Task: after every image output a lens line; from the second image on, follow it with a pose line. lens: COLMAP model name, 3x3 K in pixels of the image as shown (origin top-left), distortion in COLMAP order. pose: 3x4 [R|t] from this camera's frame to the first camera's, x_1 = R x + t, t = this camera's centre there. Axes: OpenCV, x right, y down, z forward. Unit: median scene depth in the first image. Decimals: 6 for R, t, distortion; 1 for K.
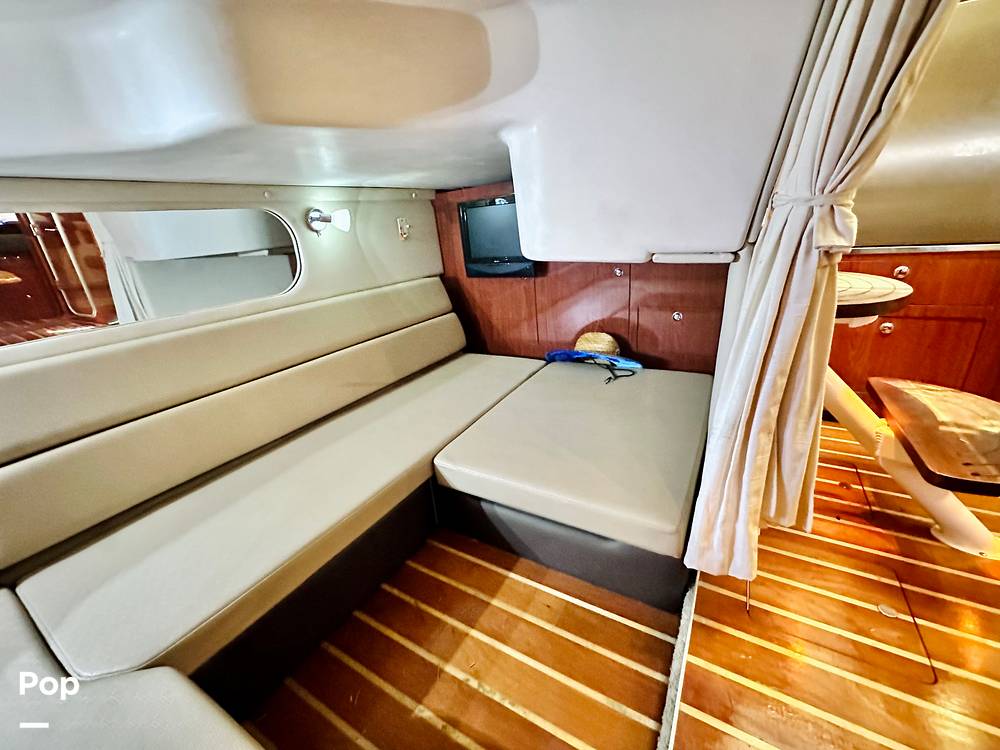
lens RADIAL K [[410.5, 0, 500.3], [0, 410.5, 379.5], [0, 0, 1]] dist [-0.009971, 0.000367]
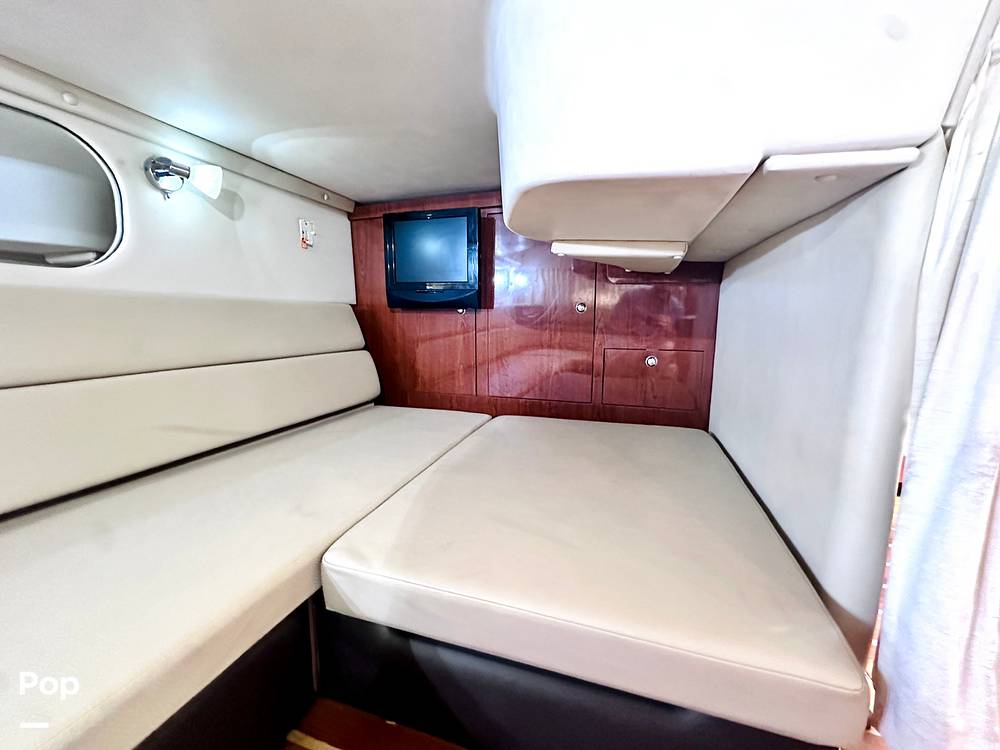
lens RADIAL K [[410.5, 0, 500.3], [0, 410.5, 379.5], [0, 0, 1]] dist [-0.009971, 0.000367]
pose [[0.973040, 0.052528, 0.224576, -0.055945], [-0.003384, 0.976866, -0.213827, 0.067382], [-0.230613, 0.207303, 0.950707, 0.323994]]
